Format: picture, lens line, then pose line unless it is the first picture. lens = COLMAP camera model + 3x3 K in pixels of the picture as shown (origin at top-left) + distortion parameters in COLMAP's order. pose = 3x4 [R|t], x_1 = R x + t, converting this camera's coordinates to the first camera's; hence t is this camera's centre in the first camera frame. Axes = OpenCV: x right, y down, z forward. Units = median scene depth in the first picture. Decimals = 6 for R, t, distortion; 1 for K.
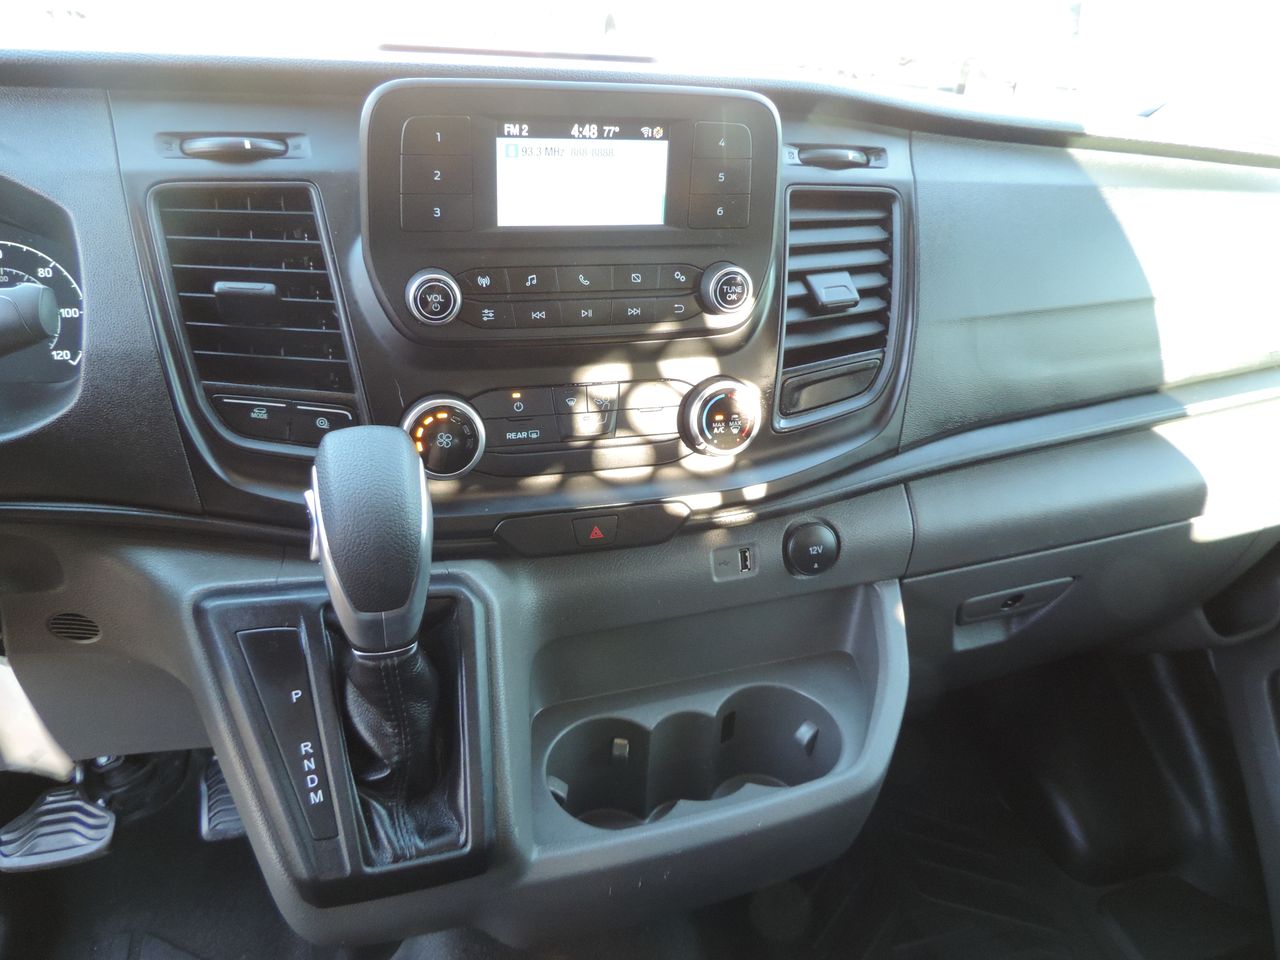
lens RADIAL K [[889.3, 0, 643.9], [0, 889.3, 475.4], [0, 0, 1]] dist [-0.034450, -0.000669]
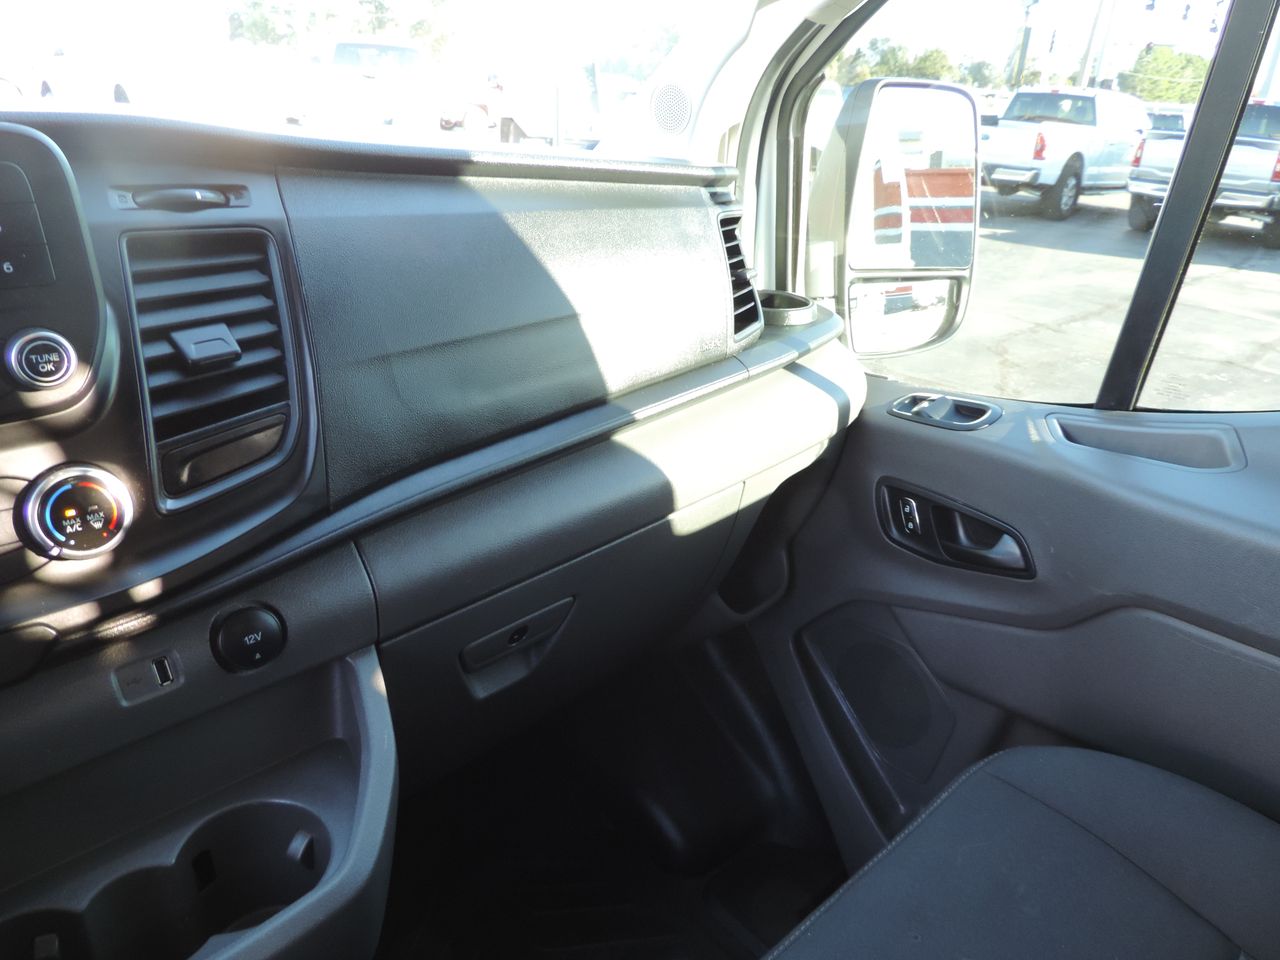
lens RADIAL K [[889.3, 0, 643.9], [0, 889.3, 475.4], [0, 0, 1]] dist [-0.034450, -0.000669]
pose [[0.894653, -0.178386, 0.409603, 0.215077], [0.205317, 0.978441, -0.022331, 0.025844], [-0.396788, 0.104077, 0.911991, 0.042437]]
